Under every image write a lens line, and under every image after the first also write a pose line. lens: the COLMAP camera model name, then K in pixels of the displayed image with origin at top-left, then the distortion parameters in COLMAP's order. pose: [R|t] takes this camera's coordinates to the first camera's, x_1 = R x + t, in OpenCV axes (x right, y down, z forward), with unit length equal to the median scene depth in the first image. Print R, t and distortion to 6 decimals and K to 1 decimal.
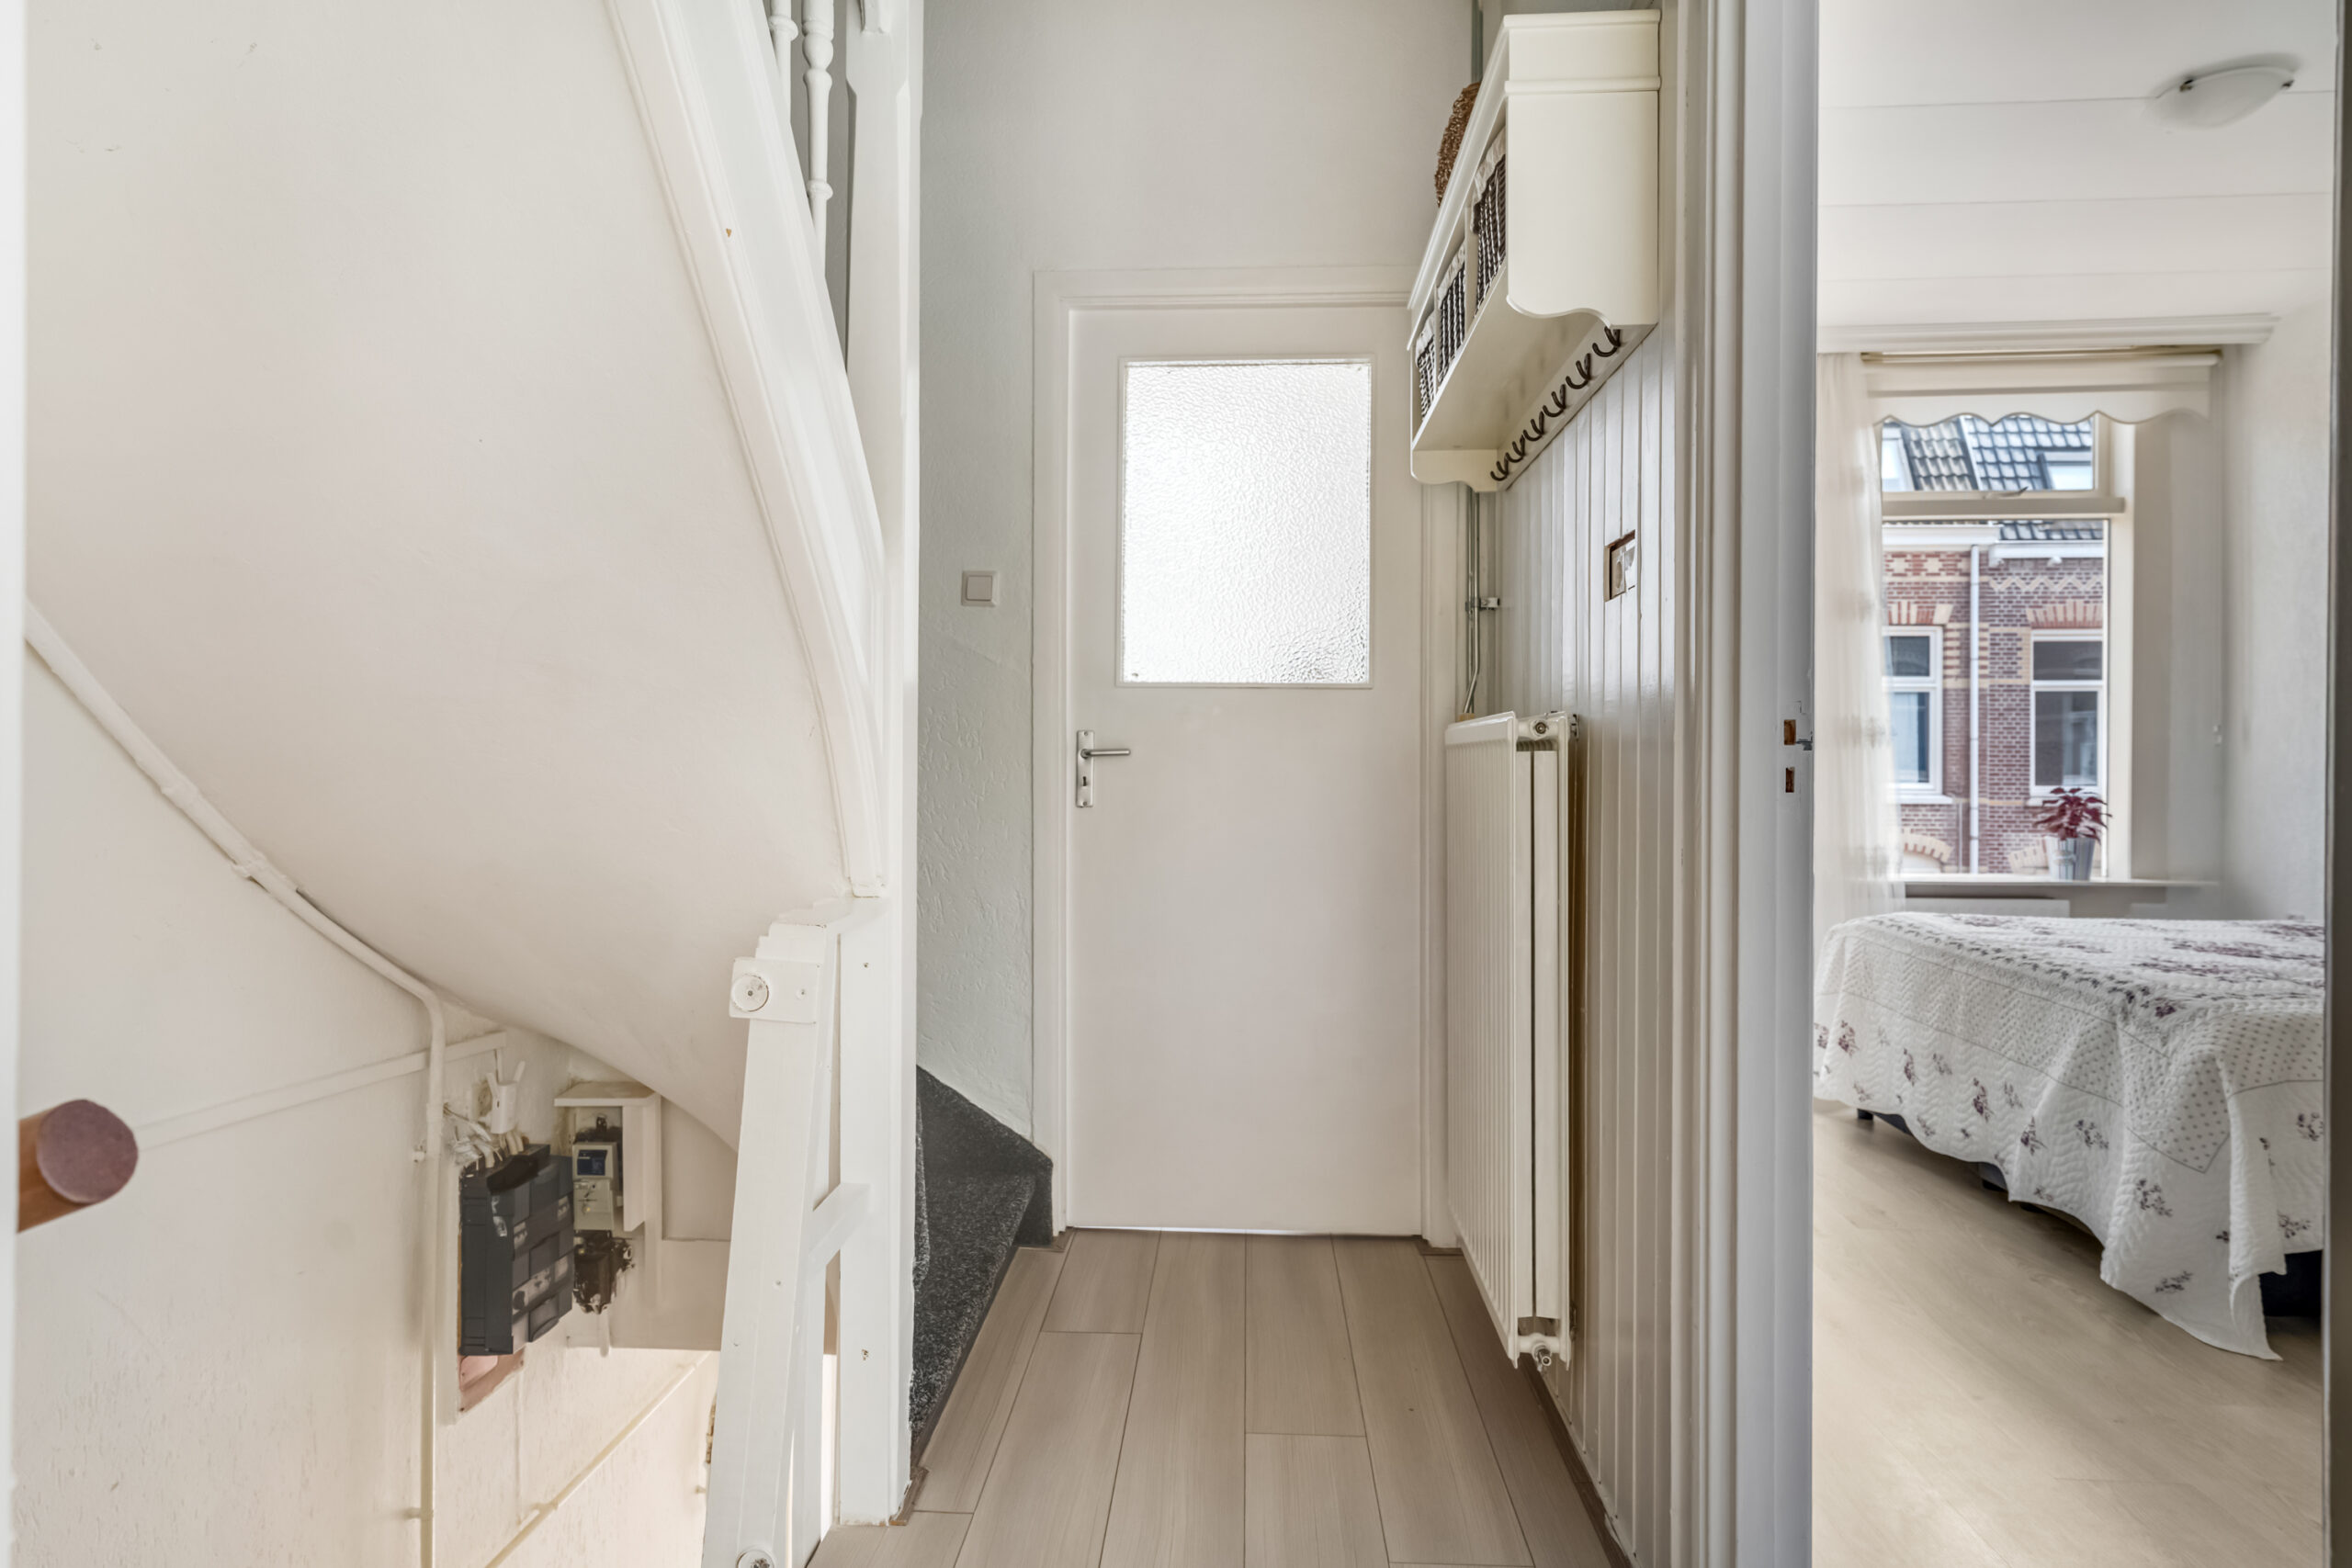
lens RADIAL K [[1269.7, 0, 1170.6], [0, 1269.7, 774.2], [0, 0, 1]] dist [0.012609, -0.002684]
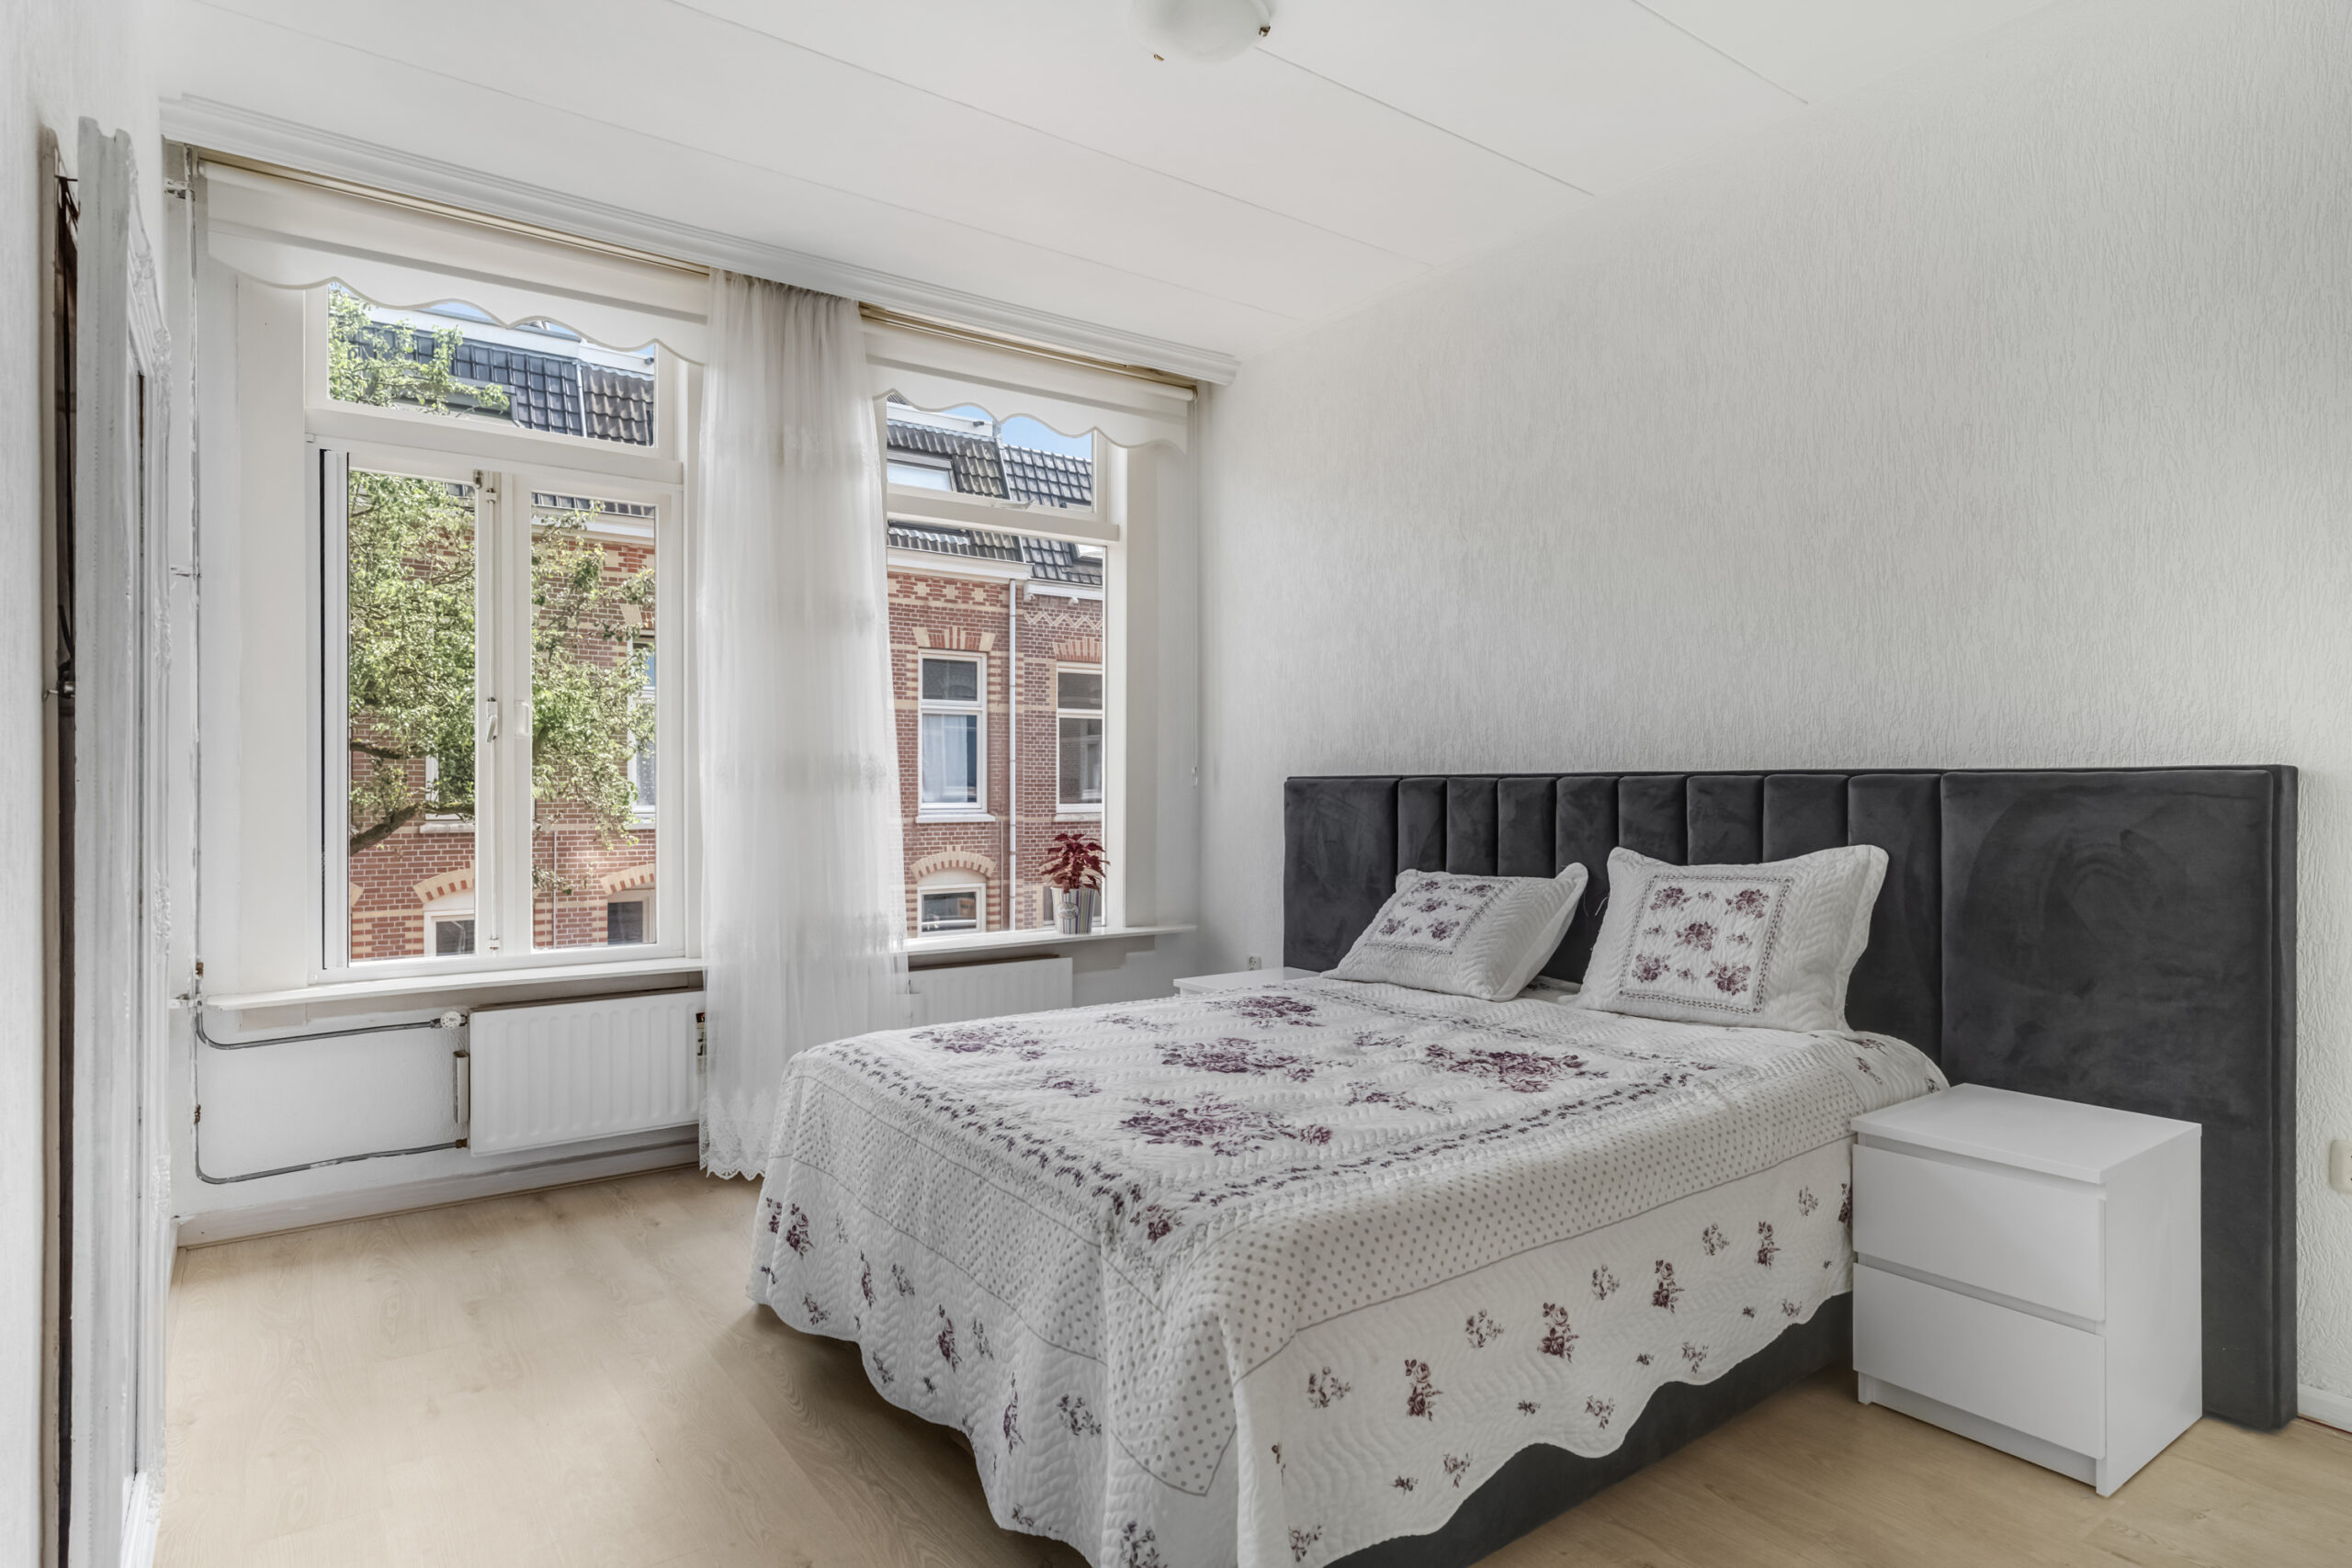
lens RADIAL K [[1269.7, 0, 1176.7], [0, 1269.7, 784.5], [0, 0, 1]] dist [0.012609, -0.002684]
pose [[0.776612, -0.003004, 0.629972, 0.195273], [0.002263, 0.999995, 0.001979, -0.027509], [-0.629975, -0.000111, 0.776615, 0.254276]]
